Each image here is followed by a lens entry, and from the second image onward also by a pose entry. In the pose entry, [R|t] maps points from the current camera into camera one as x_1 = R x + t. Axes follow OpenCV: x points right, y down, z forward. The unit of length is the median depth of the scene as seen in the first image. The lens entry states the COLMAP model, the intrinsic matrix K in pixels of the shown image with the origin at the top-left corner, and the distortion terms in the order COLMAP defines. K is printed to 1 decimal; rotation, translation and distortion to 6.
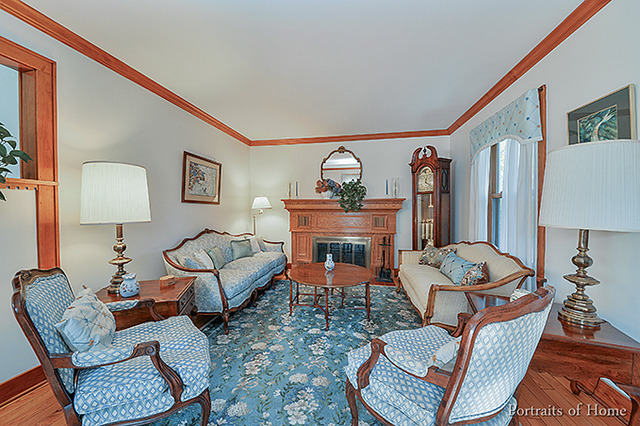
lens RADIAL K [[230.5, 0, 315.5], [0, 230.5, 211.7], [0, 0, 1]] dist [-0.020505, -0.000347]
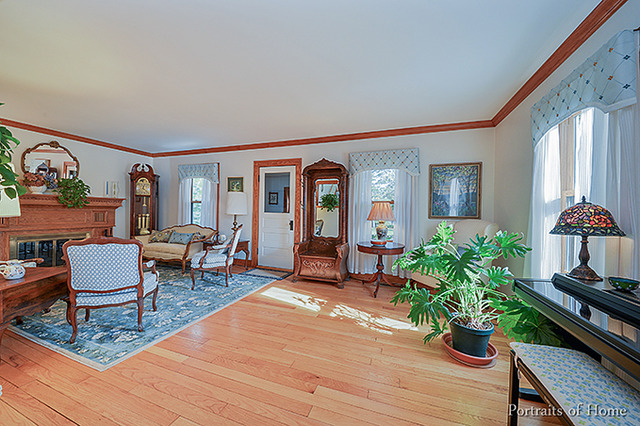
lens RADIAL K [[230.5, 0, 316.9], [0, 230.5, 212.8], [0, 0, 1]] dist [-0.020505, -0.000347]
pose [[0.155804, -0.000523, 0.987788, -0.695394], [-0.010999, 0.999937, 0.002264, 0.007232], [-0.987727, -0.011218, 0.155788, -0.271235]]
